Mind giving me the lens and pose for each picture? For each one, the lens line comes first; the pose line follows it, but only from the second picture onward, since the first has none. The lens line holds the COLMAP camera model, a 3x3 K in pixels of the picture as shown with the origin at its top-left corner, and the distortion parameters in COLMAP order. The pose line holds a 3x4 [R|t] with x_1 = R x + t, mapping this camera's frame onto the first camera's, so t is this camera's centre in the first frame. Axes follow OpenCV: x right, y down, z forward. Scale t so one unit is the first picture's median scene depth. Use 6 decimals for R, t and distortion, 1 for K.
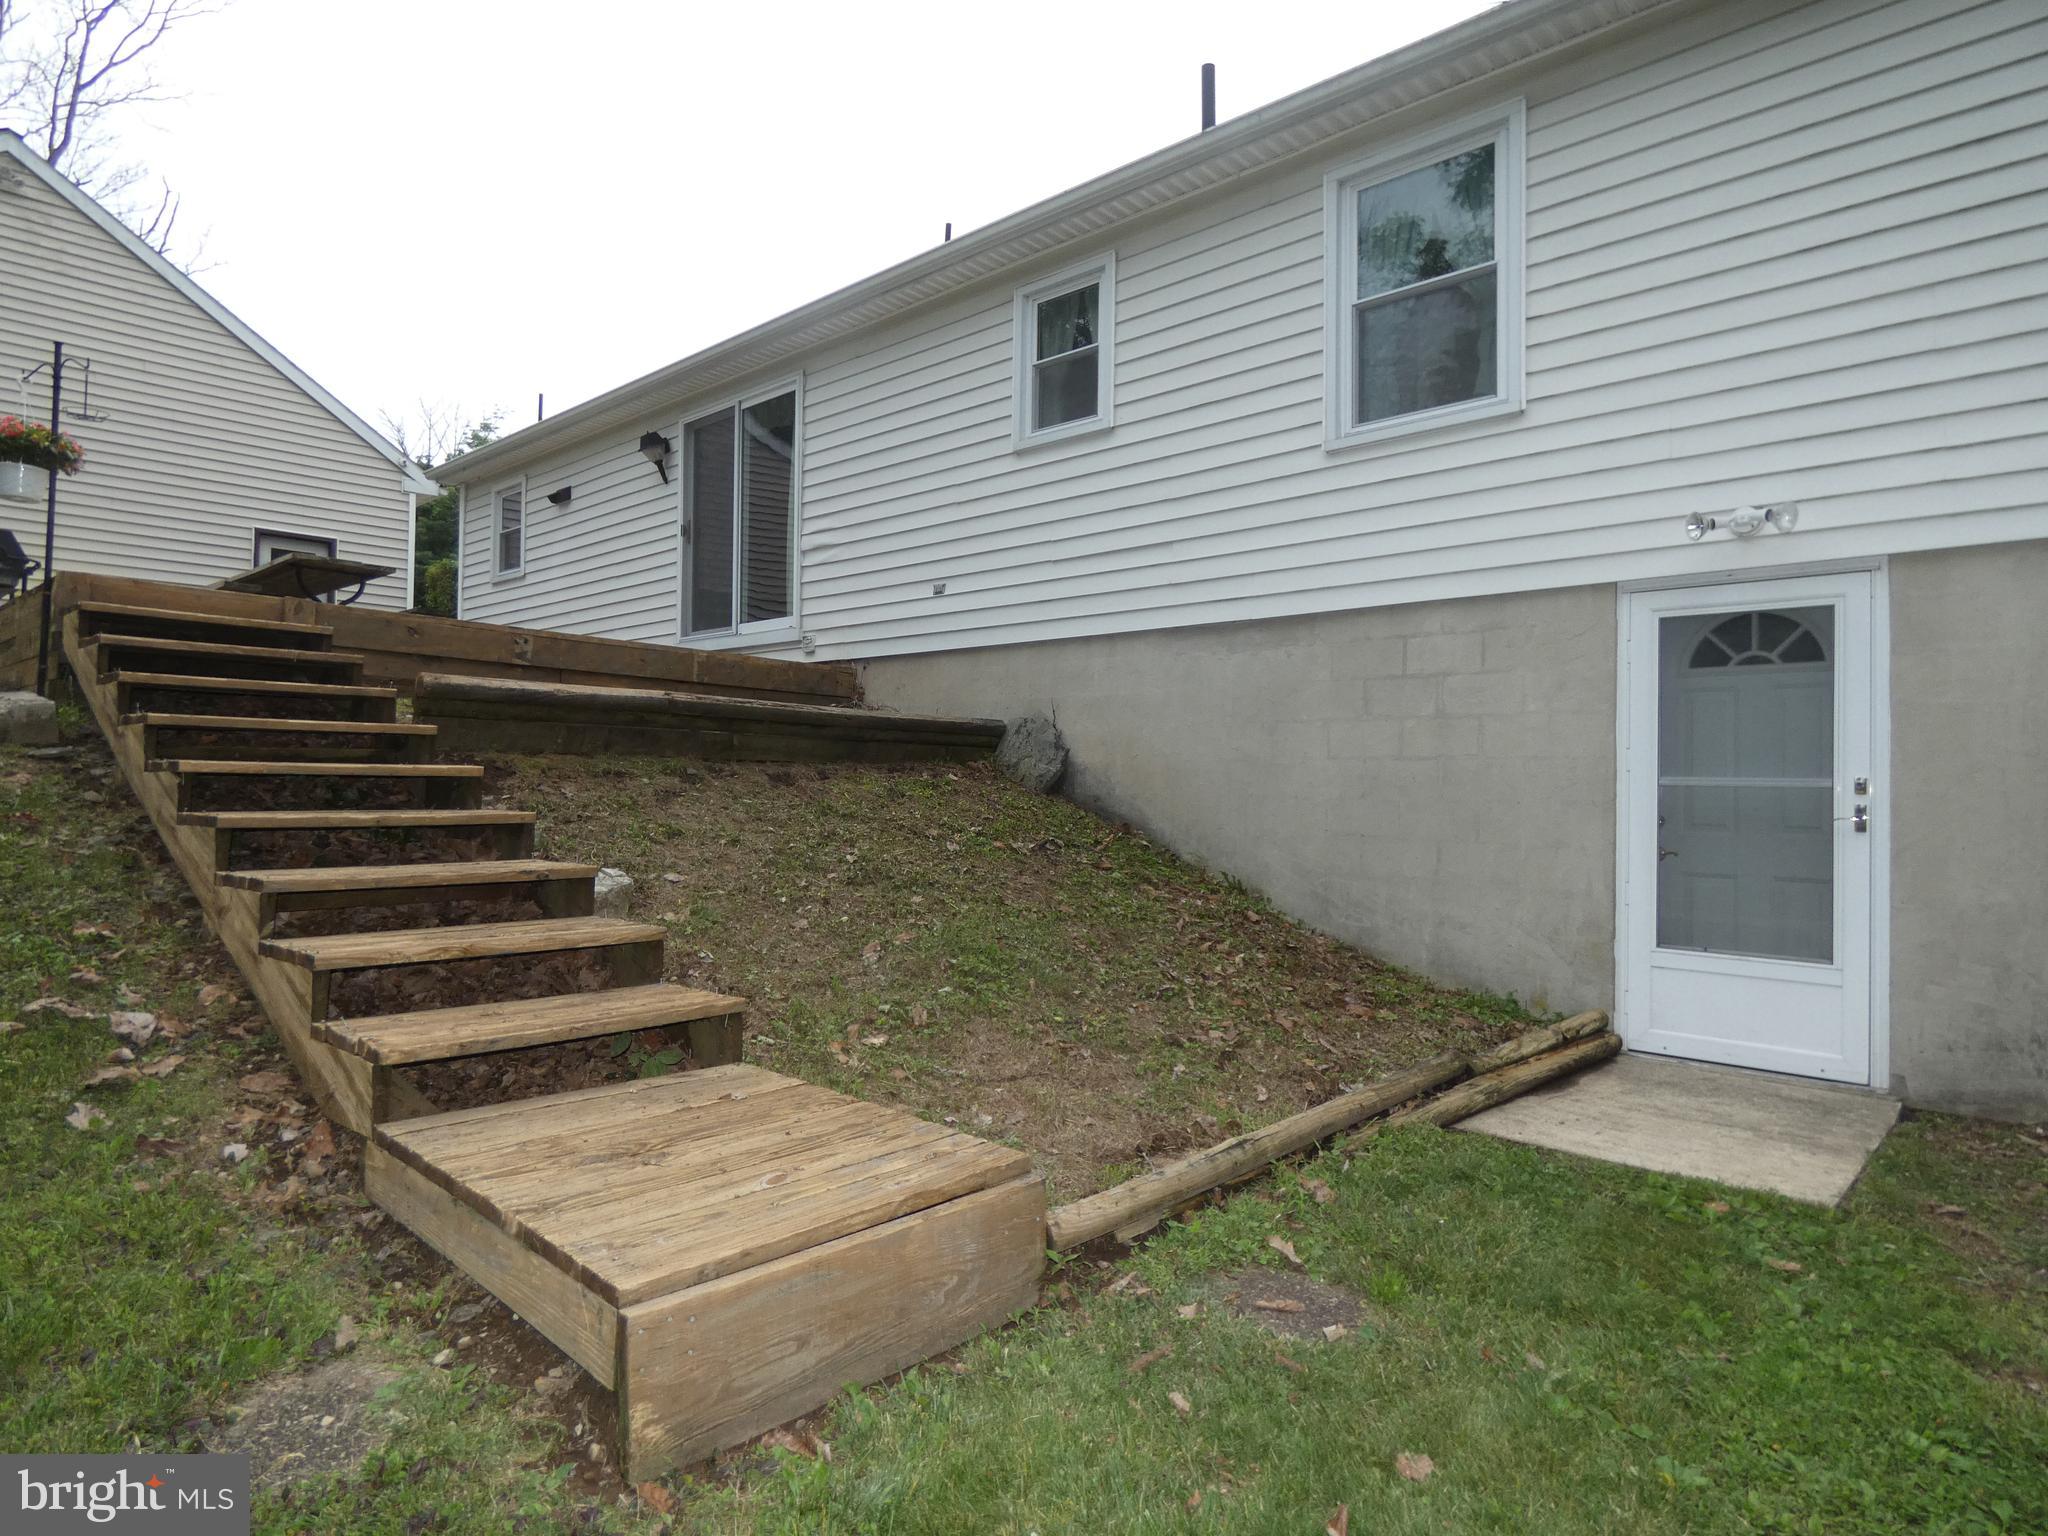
lens RADIAL K [[1223.5, 0, 1027.8], [0, 1223.5, 765.5], [0, 0, 1]] dist [0.001024, 0.003855]
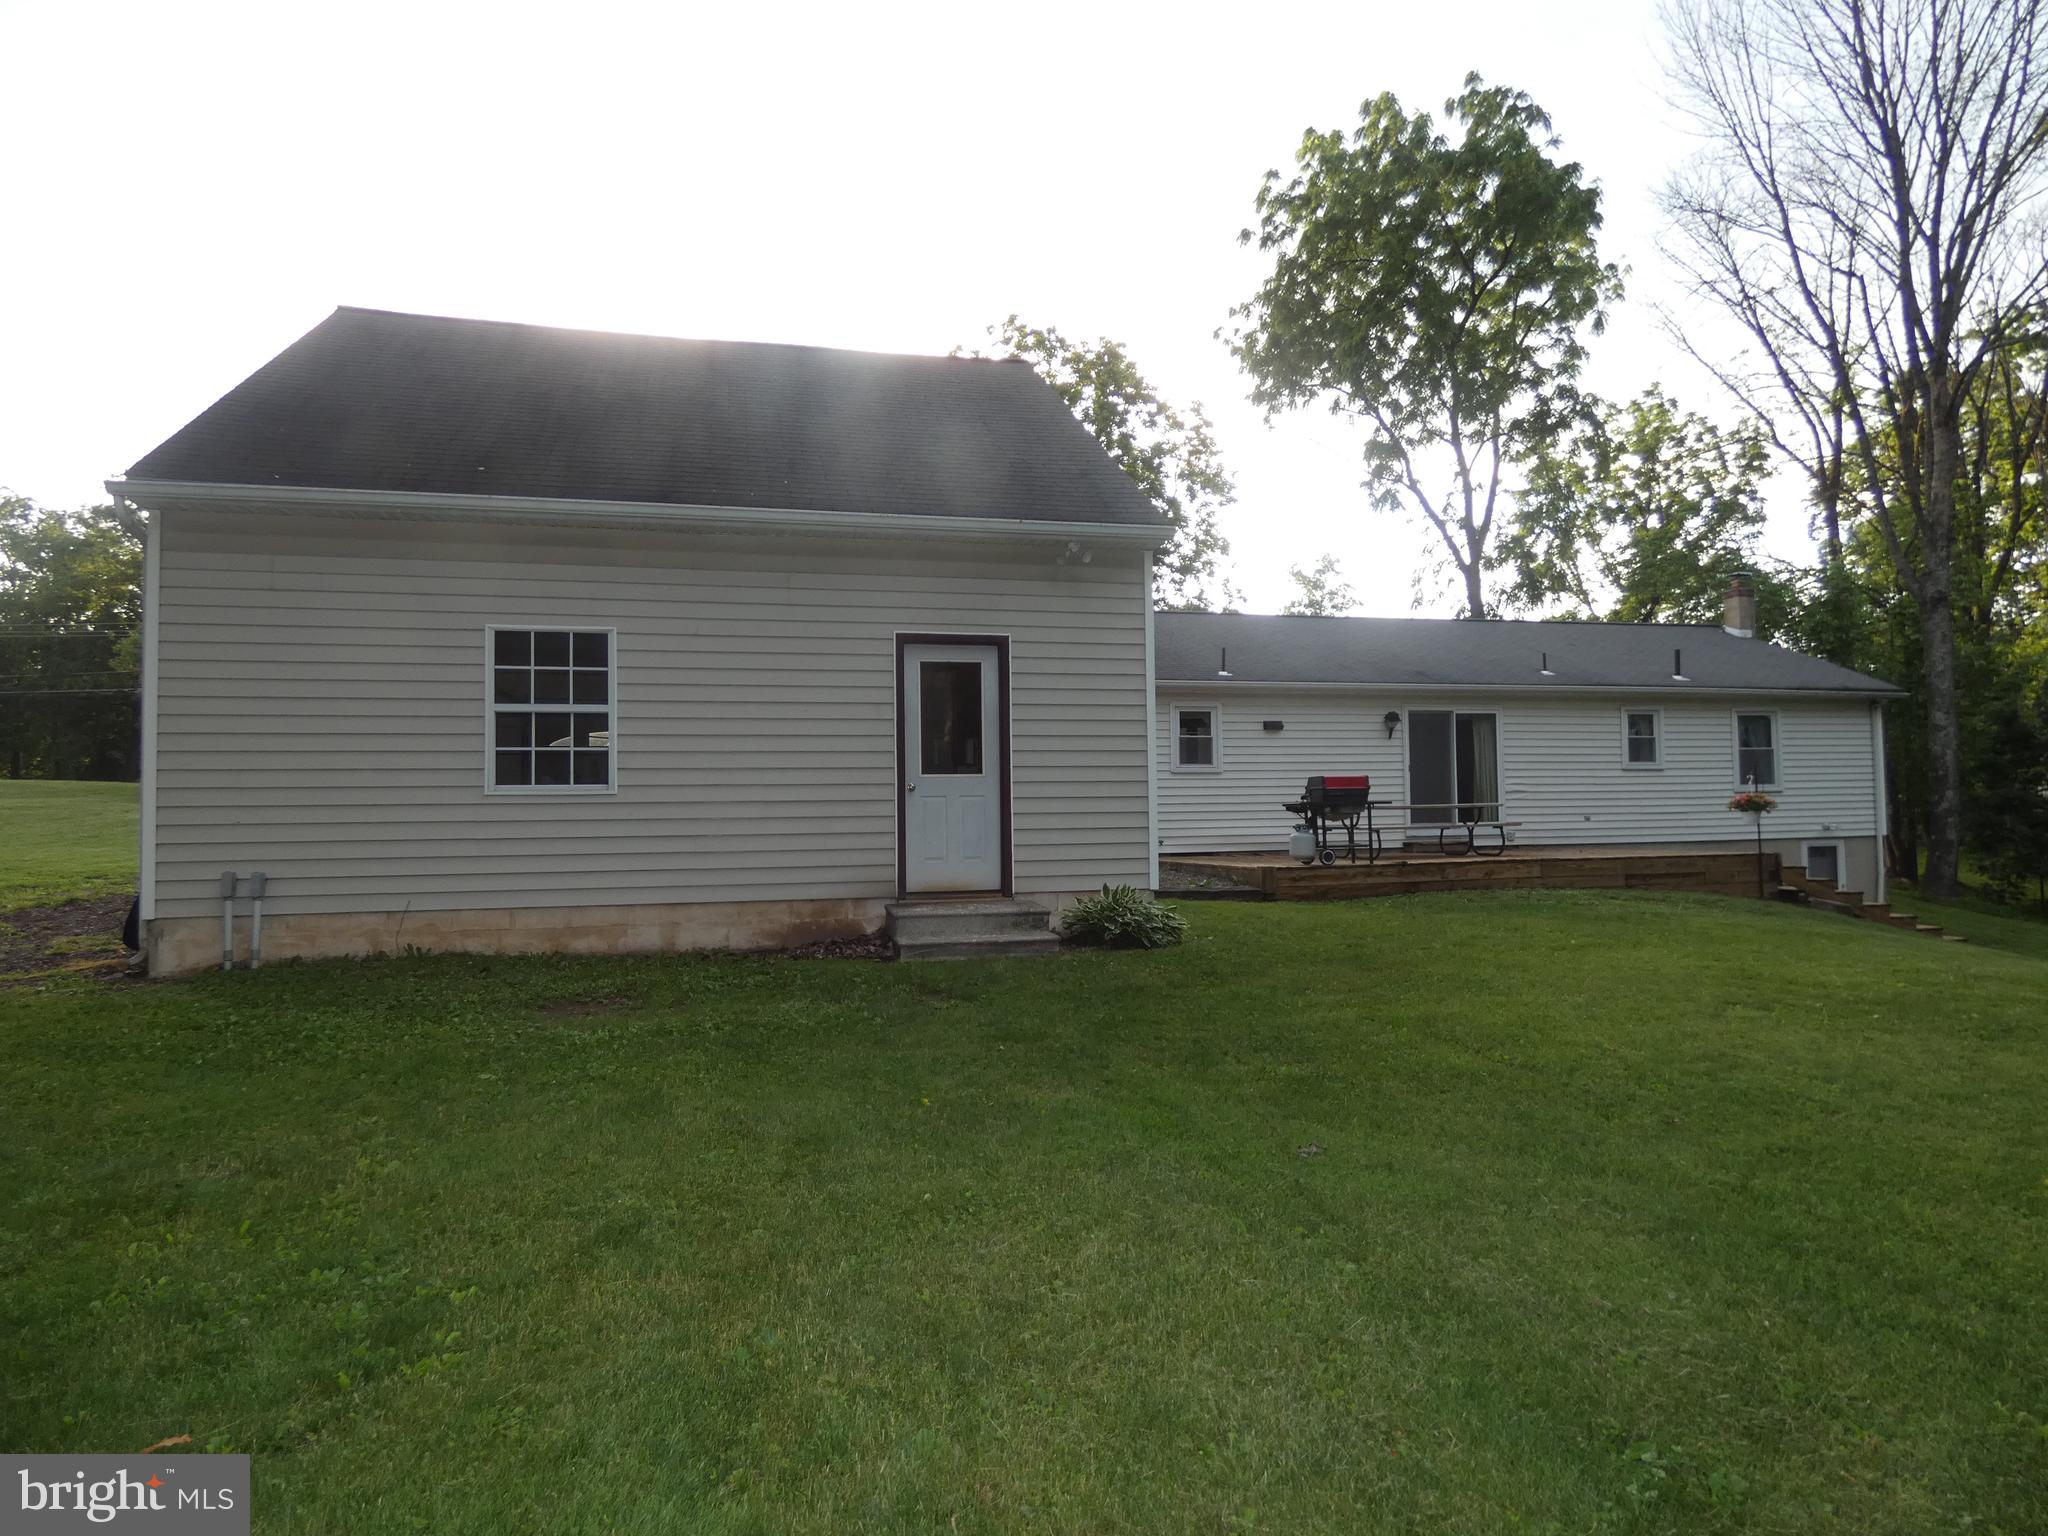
lens RADIAL K [[1220.7, 0, 1023.4], [0, 1220.7, 775.0], [0, 0, 1]] dist [-0.027005, 0.025786]
pose [[0.535657, 0.005503, 0.844418, -2.951646], [0.009489, 0.999876, -0.012536, -0.229411], [-0.844382, 0.014727, 0.535539, 0.714313]]
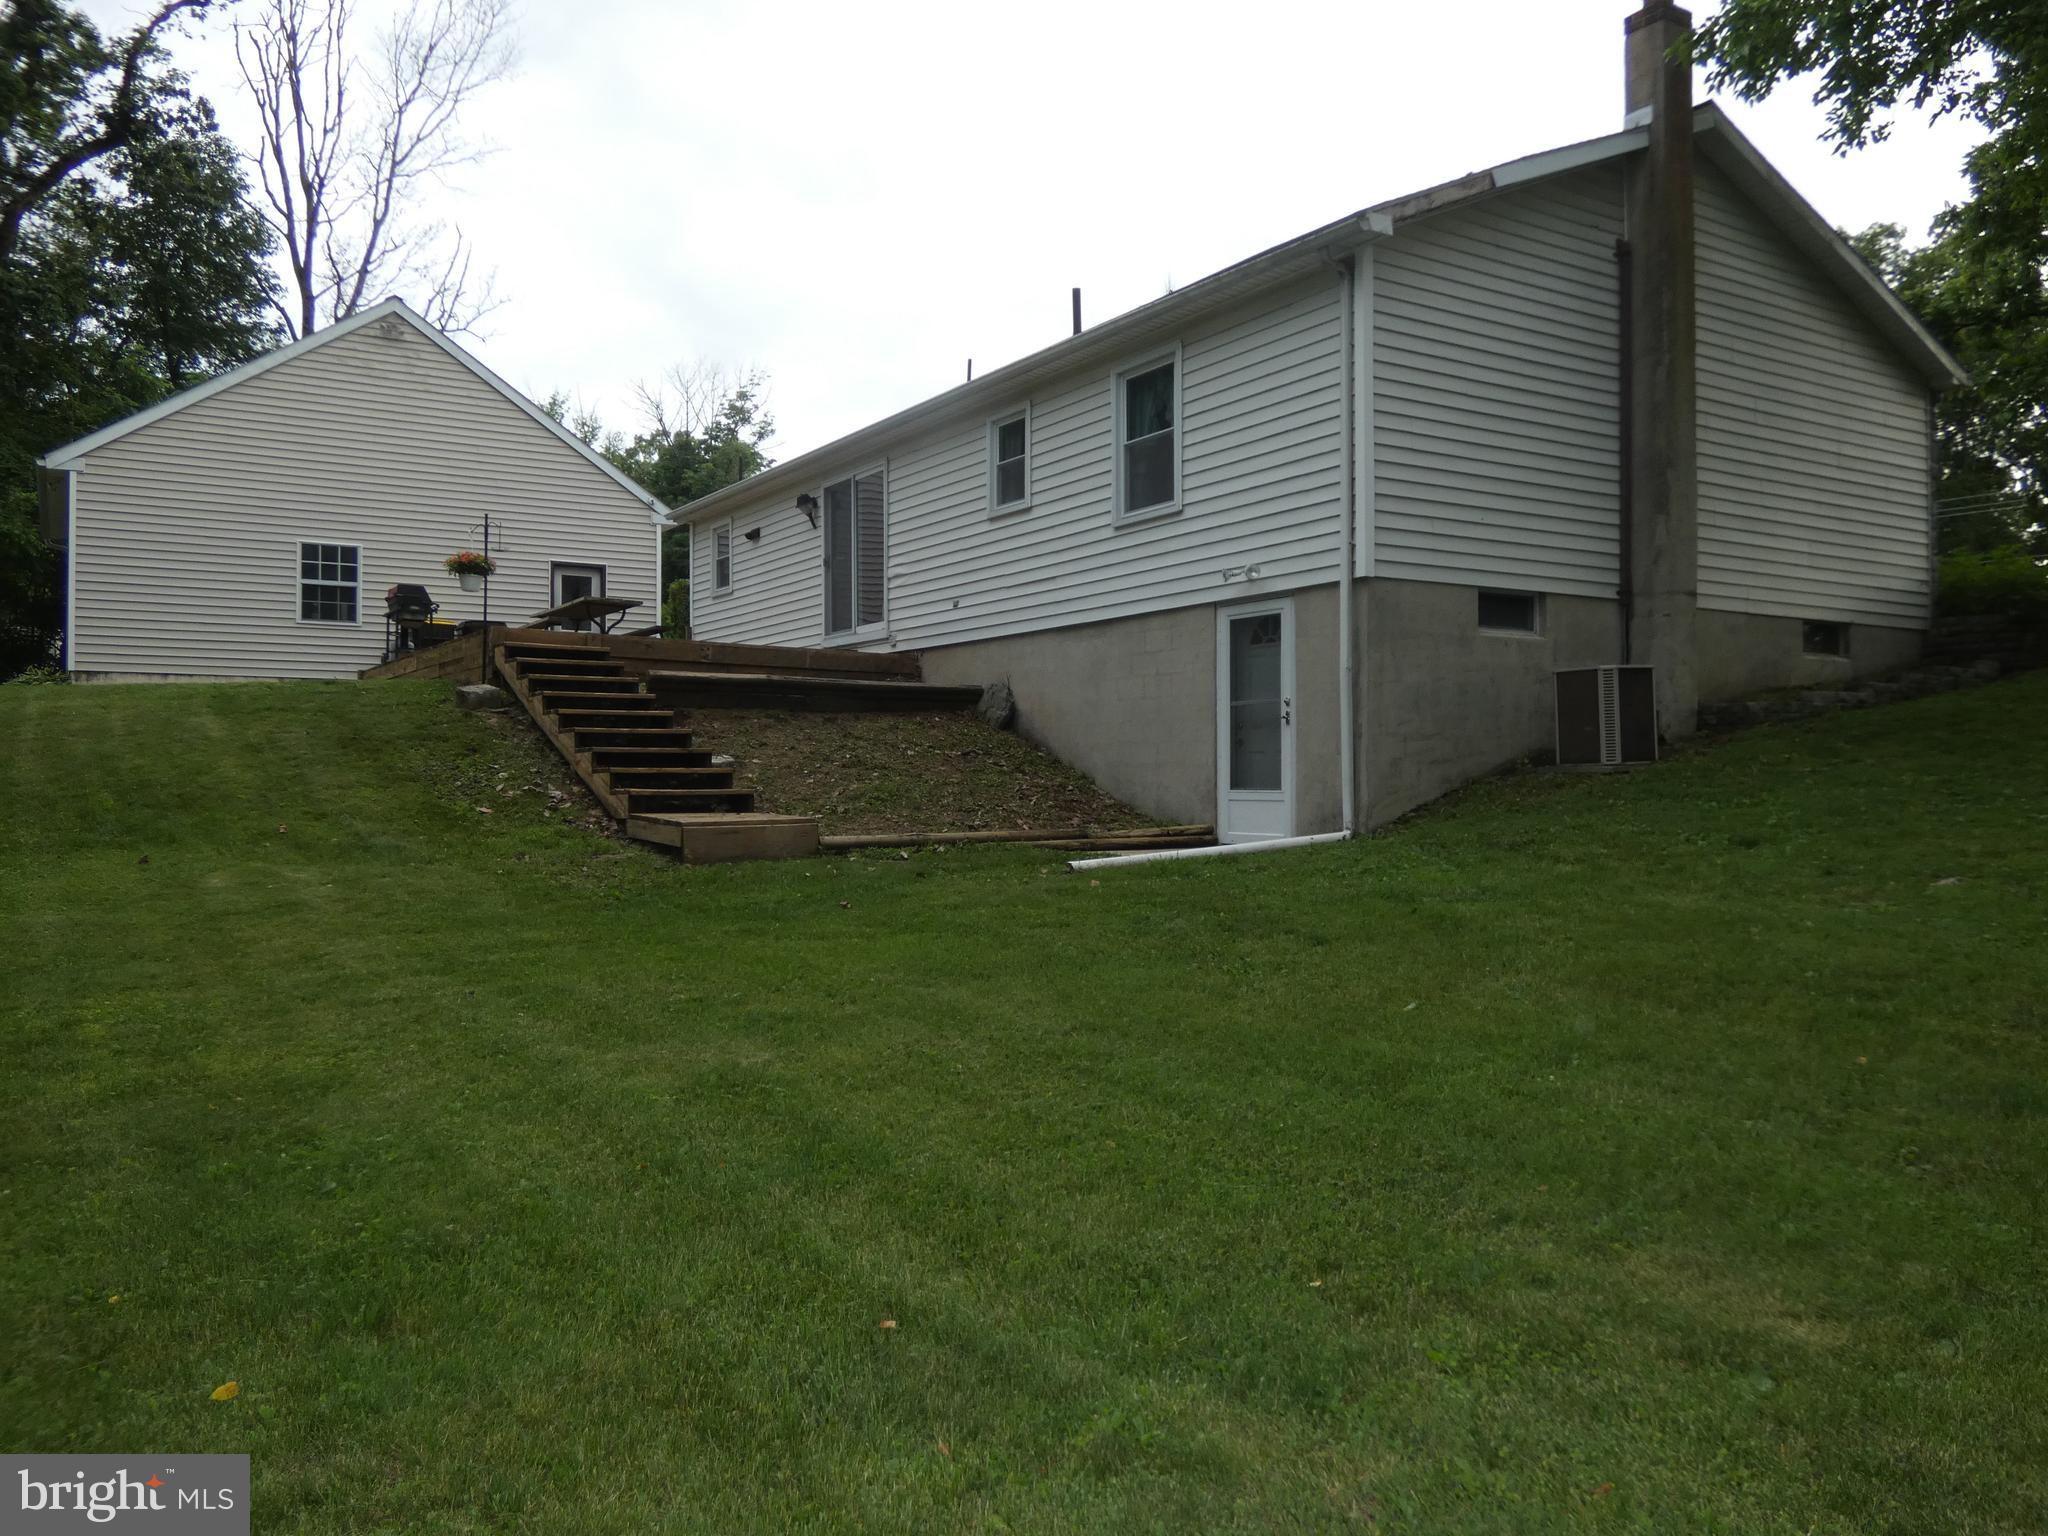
lens RADIAL K [[1550.7, 0, 1024.0], [0, 1550.7, 768.0], [0, 0, 1]] dist [0.007094, -0.000888]
pose [[0.968860, -0.017298, -0.247005, 0.548149], [0.018957, 0.999811, 0.004343, 0.065407], [0.246884, -0.008890, 0.969004, -0.996784]]
